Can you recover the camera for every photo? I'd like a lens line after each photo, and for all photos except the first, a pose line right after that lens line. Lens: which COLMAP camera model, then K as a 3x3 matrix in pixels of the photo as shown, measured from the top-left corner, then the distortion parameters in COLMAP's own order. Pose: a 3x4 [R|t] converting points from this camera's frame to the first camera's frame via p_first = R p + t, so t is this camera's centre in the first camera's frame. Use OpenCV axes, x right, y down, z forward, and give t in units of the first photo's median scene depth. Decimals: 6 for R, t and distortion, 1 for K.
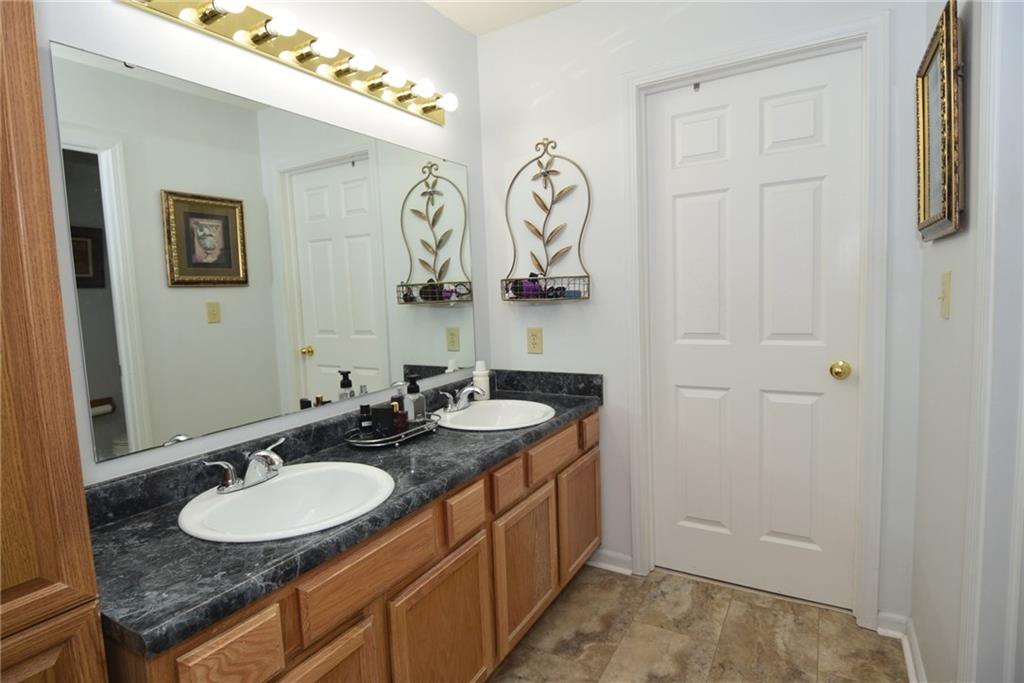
lens RADIAL K [[532.9, 0, 508.7], [0, 532.9, 338.7], [0, 0, 1]] dist [0.012424, -0.023482]
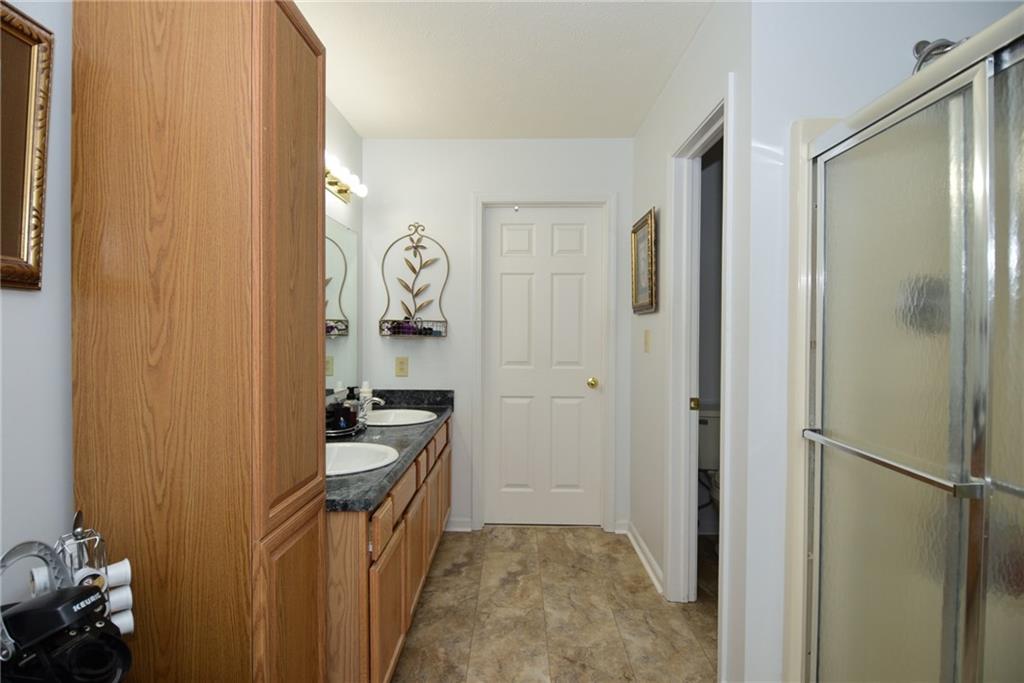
lens RADIAL K [[532.9, 0, 510.2], [0, 532.9, 336.8], [0, 0, 1]] dist [0.012424, -0.023482]
pose [[0.864404, 0.042035, 0.501038, -0.421154], [0.003009, 0.996049, -0.088757, 0.052670], [-0.502790, 0.078230, 0.860862, -0.323819]]
